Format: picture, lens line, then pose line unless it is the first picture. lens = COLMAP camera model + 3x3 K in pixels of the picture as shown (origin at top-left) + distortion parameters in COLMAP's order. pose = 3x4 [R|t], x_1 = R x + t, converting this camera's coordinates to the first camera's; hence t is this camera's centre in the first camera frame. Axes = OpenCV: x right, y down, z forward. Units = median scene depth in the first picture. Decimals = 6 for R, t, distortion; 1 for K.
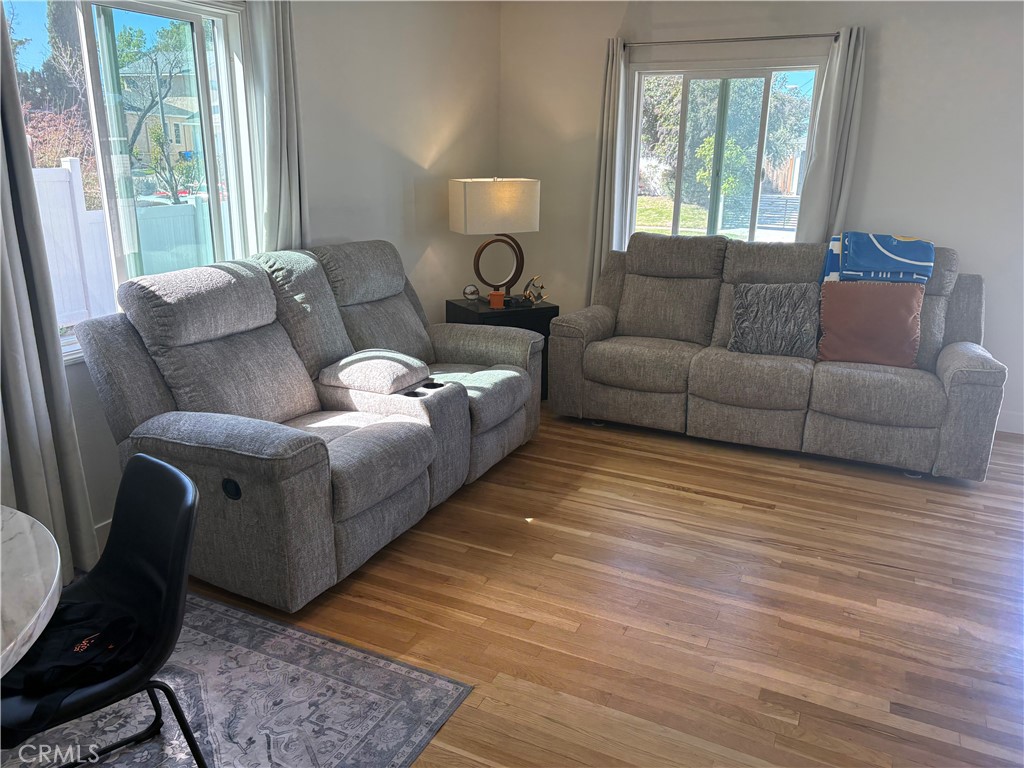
lens RADIAL K [[735.9, 0, 512.0], [0, 735.9, 384.0], [0, 0, 1]] dist [0.008434, -0.073229]
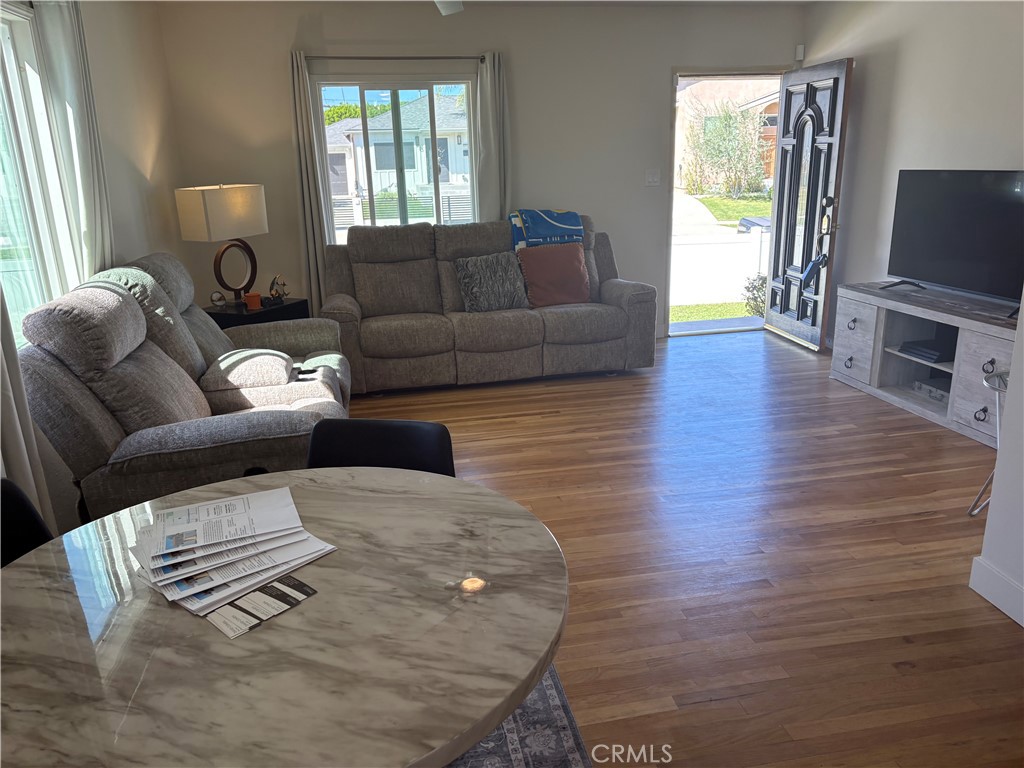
lens RADIAL K [[779.7, 0, 512.0], [0, 779.7, 384.0], [0, 0, 1]] dist [0.007410, 0.000201]
pose [[0.783847, -0.203130, 0.586790, -0.455617], [0.212135, 0.975725, 0.054395, 0.017193], [-0.583595, 0.081841, 0.807910, -0.094709]]
